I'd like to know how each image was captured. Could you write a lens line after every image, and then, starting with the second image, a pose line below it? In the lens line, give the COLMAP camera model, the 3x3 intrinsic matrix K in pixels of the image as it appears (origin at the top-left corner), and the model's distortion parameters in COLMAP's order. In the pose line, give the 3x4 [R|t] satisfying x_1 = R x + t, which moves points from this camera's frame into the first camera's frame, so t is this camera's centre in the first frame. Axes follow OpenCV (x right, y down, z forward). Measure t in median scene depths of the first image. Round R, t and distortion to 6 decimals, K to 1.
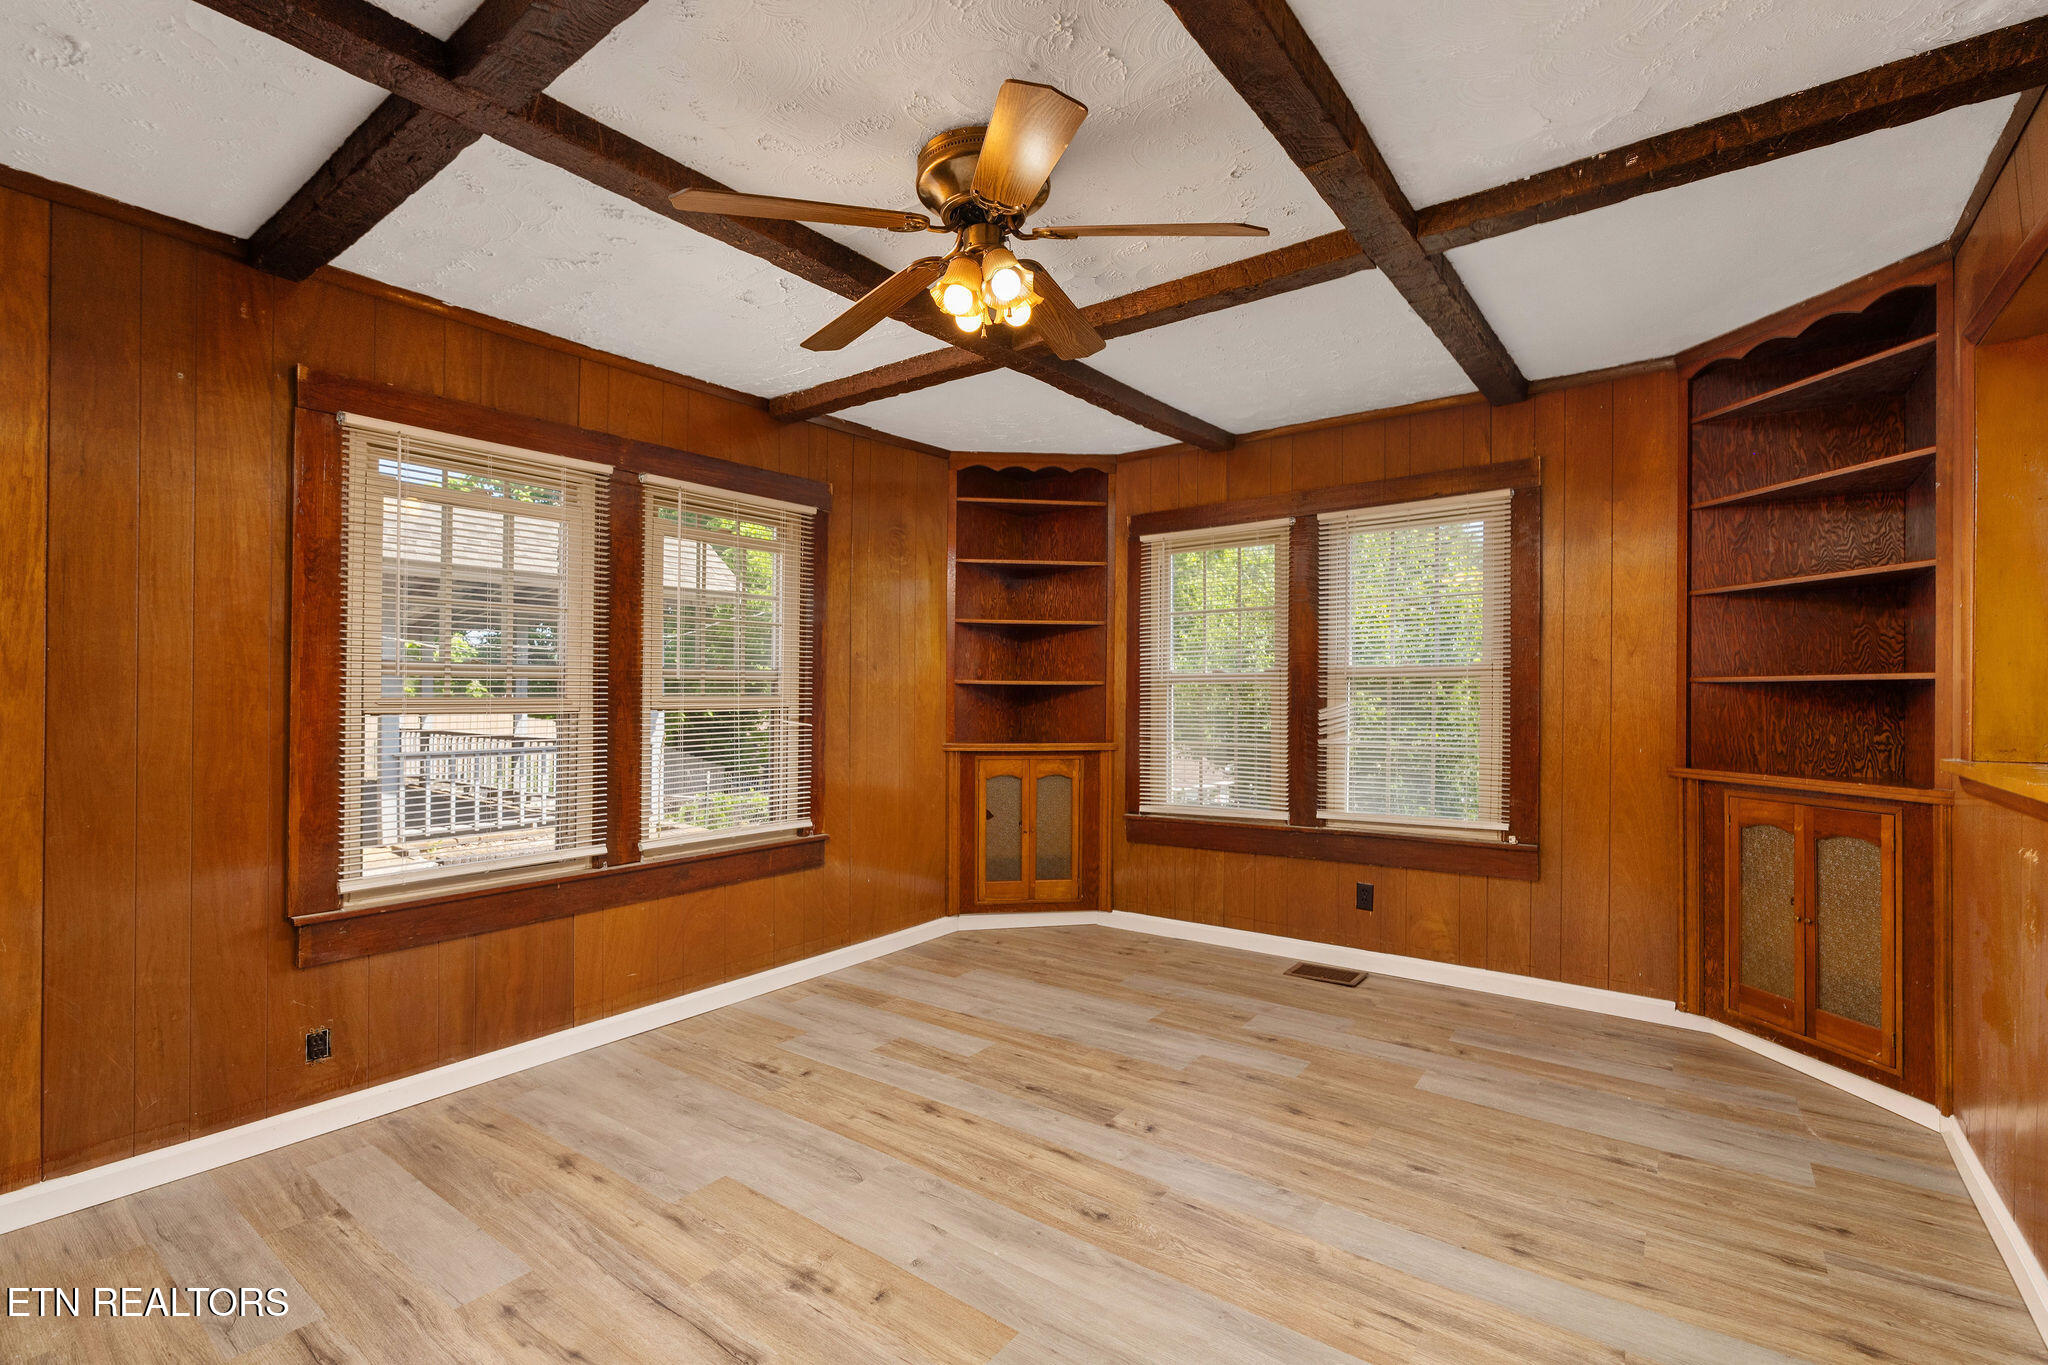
lens RADIAL K [[930.5, 0, 1020.2], [0, 930.5, 694.2], [0, 0, 1]] dist [0.001593, -0.000033]
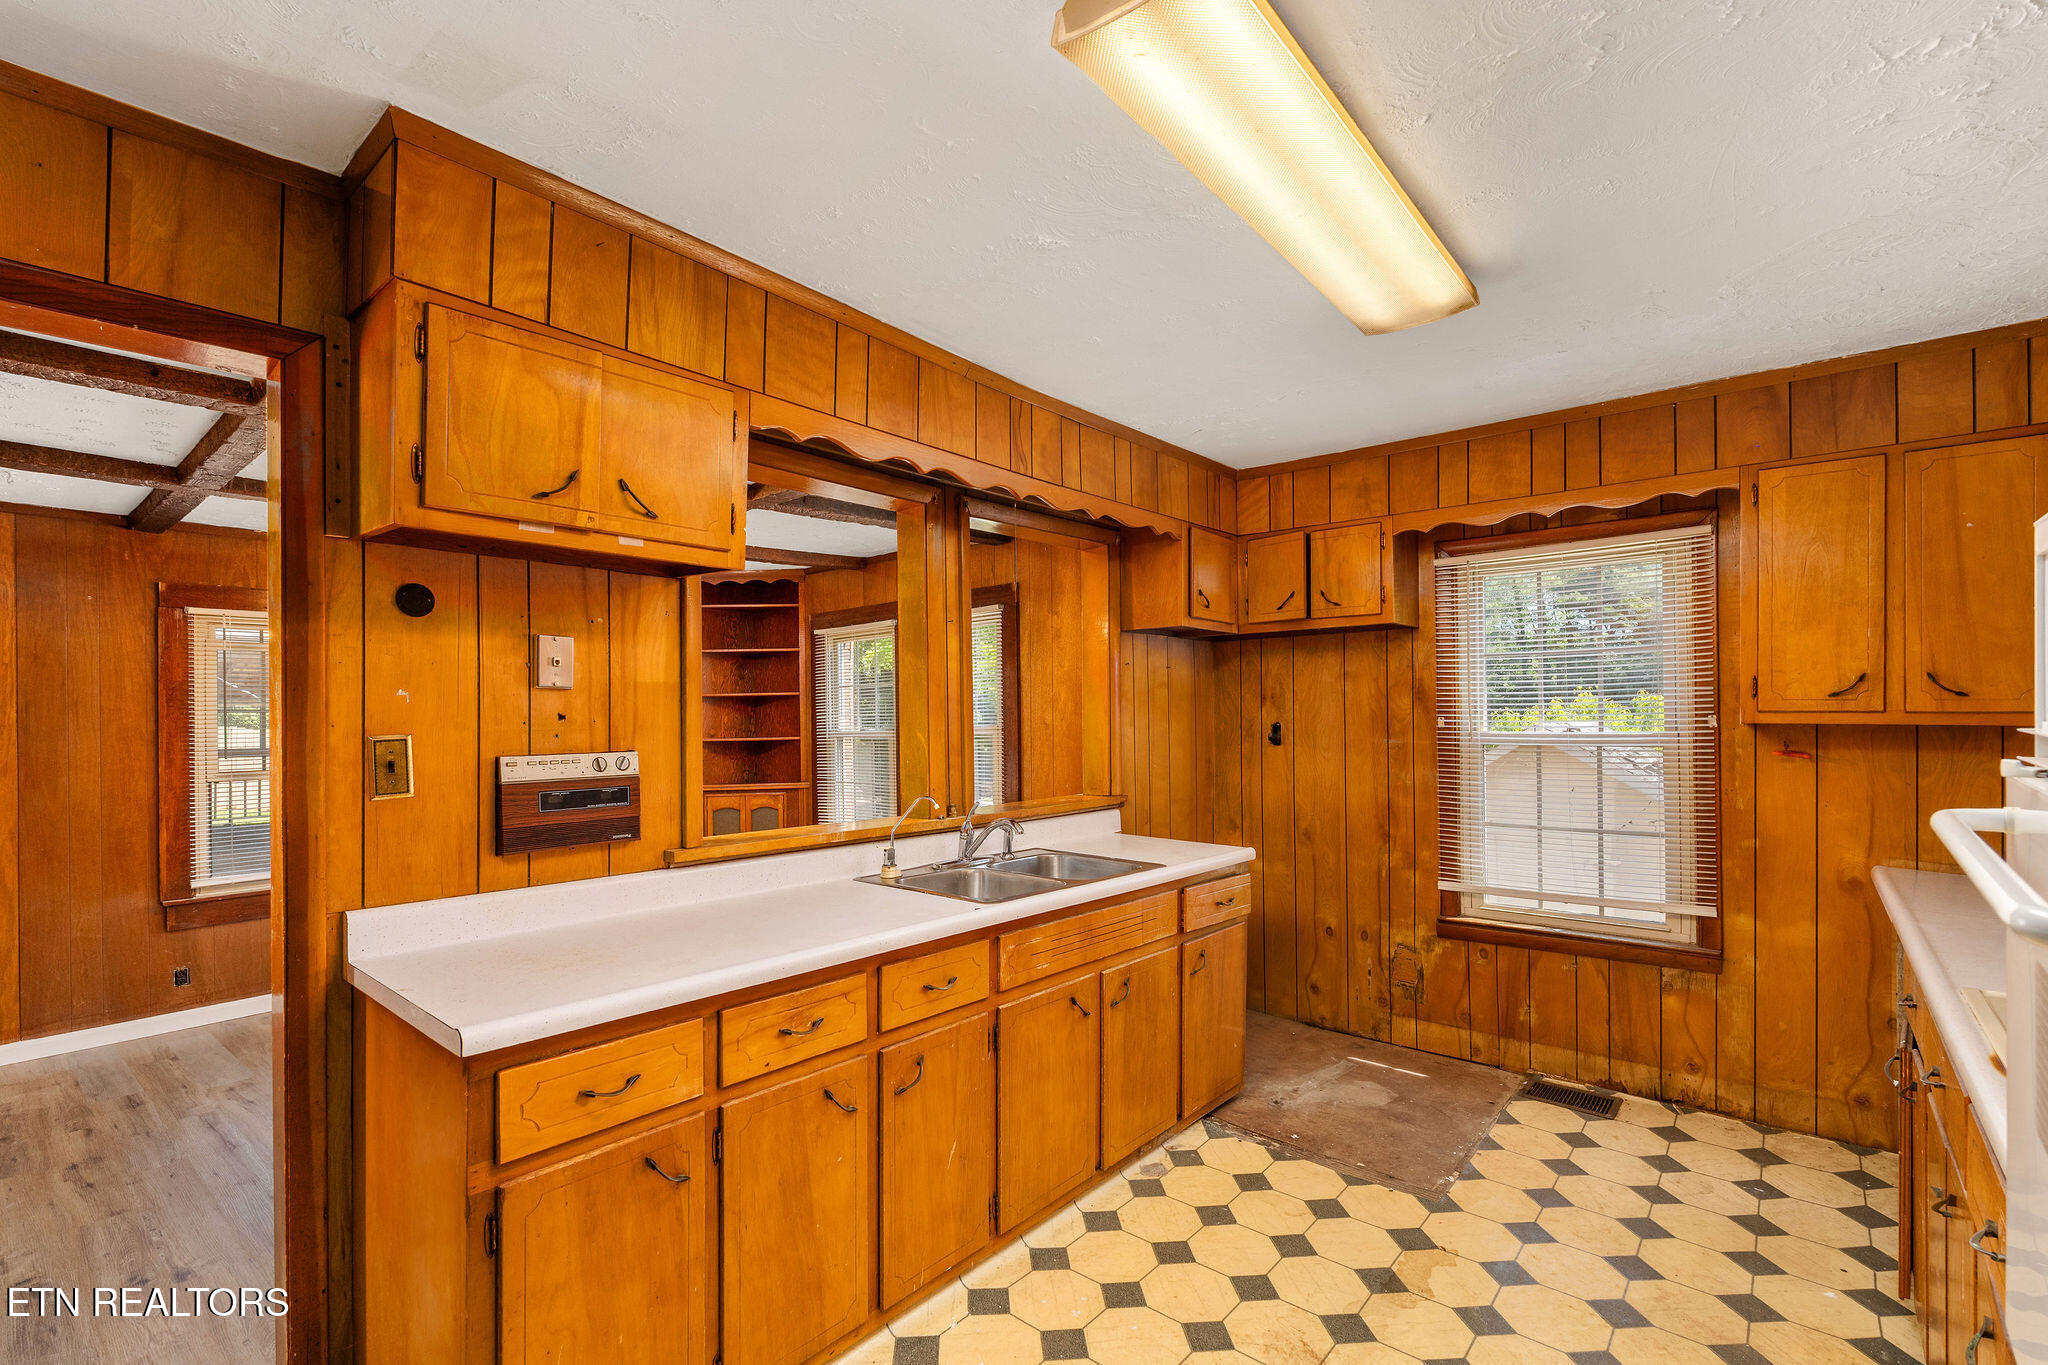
lens RADIAL K [[930.5, 0, 991.7], [0, 930.5, 715.8], [0, 0, 1]] dist [0.001593, -0.000033]
pose [[0.997420, -0.023791, -0.067732, 0.929380], [0.023614, 0.999715, -0.003413, -0.066770], [0.067794, 0.001805, 0.997698, -0.657986]]
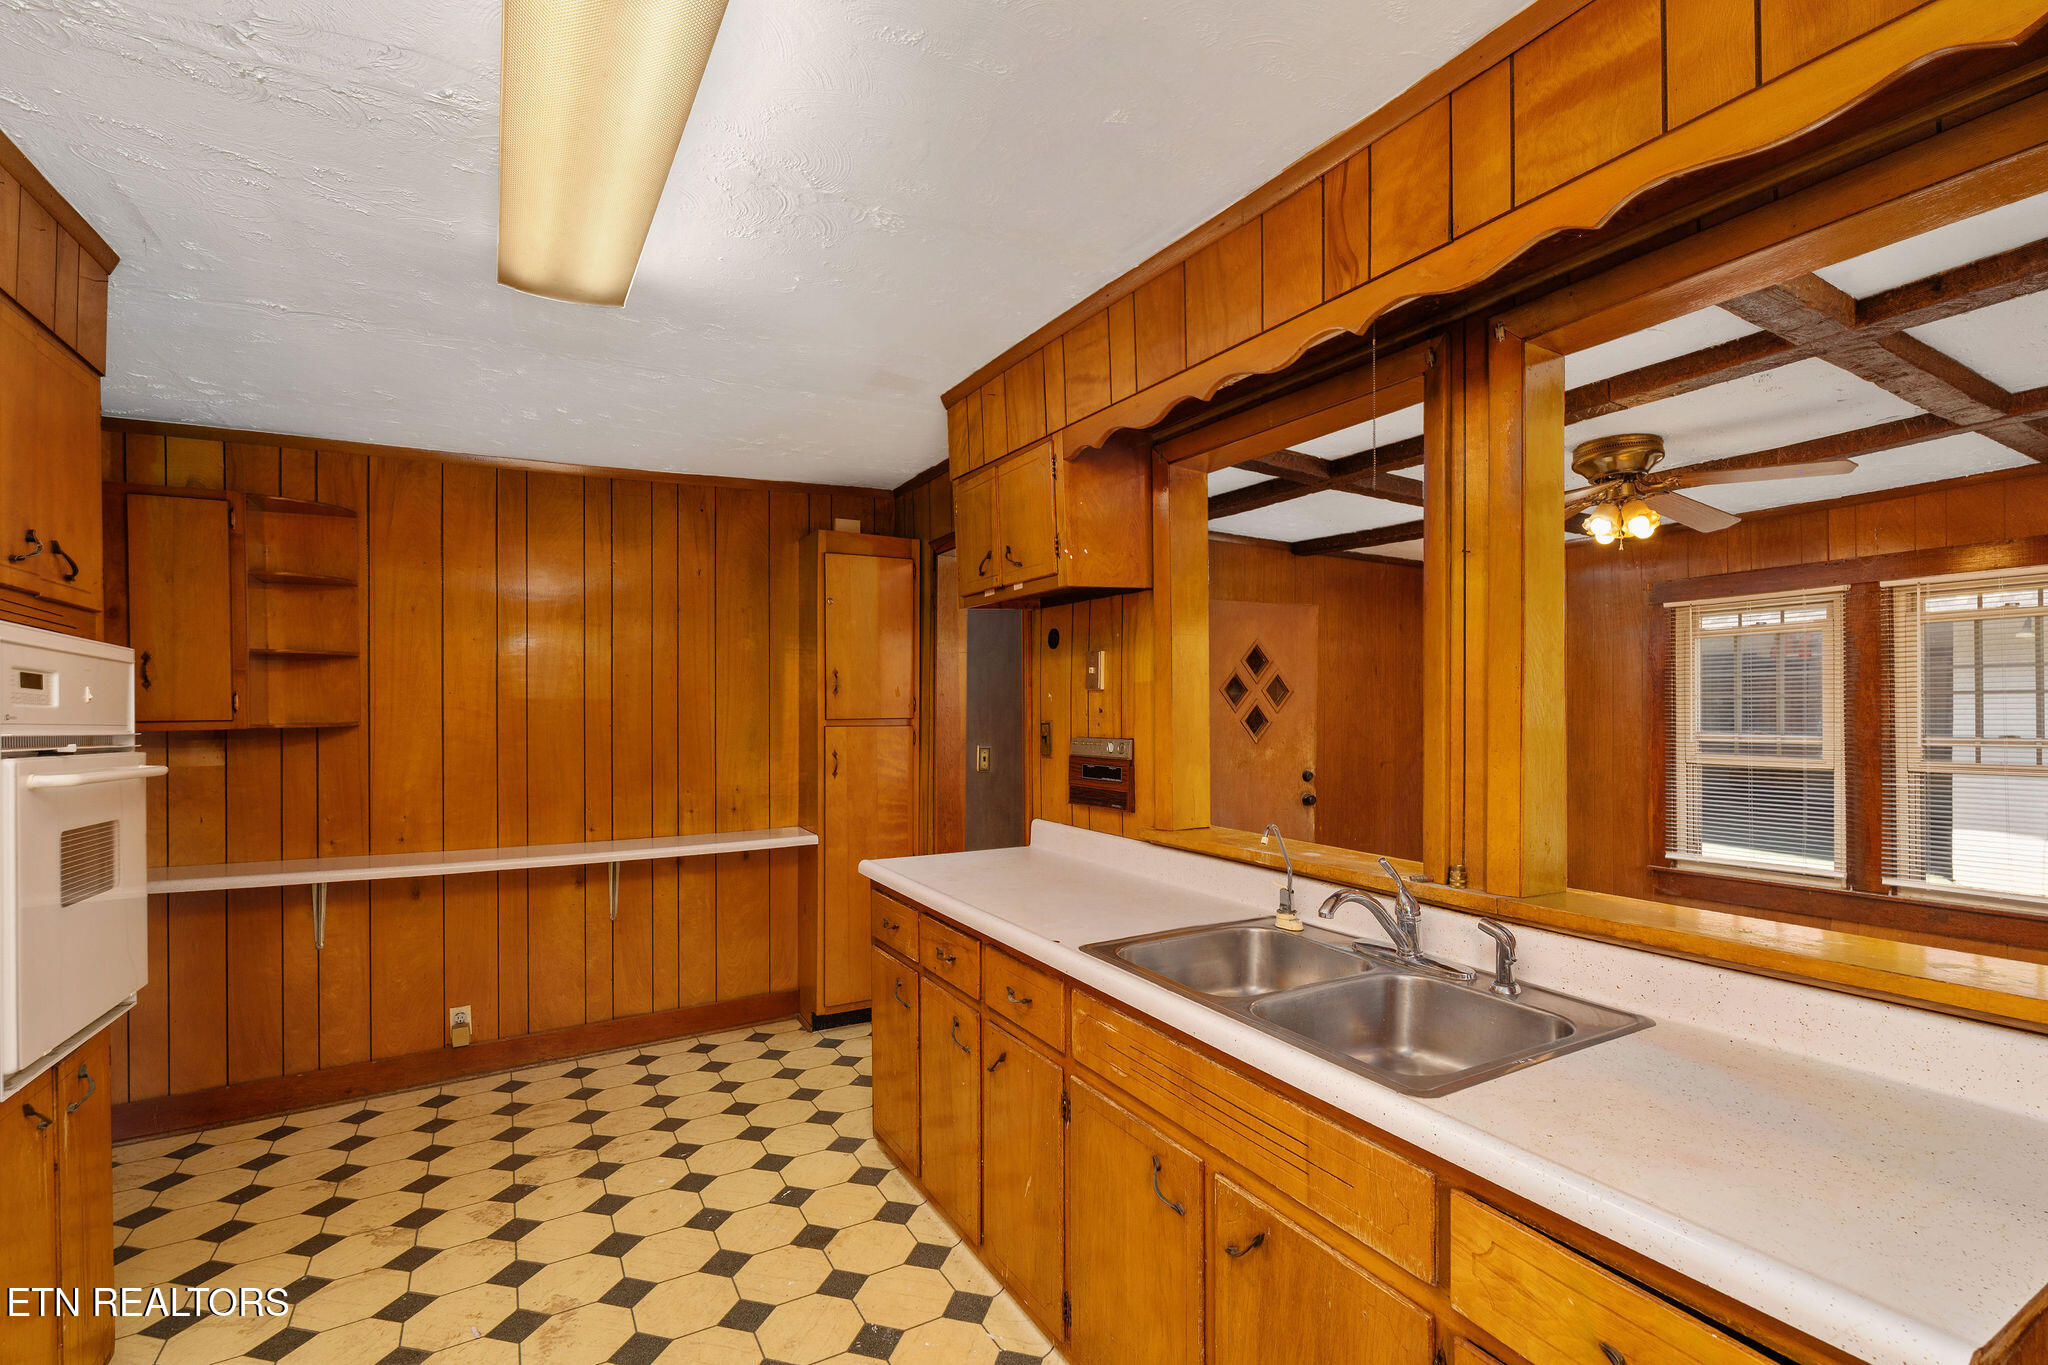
lens RADIAL K [[930.5, 0, 1060.8], [0, 930.5, 720.1], [0, 0, 1]] dist [0.001593, -0.000033]
pose [[-0.367292, -0.001523, -0.930104, 1.600943], [-0.002905, 0.999996, -0.000490, -0.065558], [0.930101, 0.002522, -0.367295, 0.594146]]
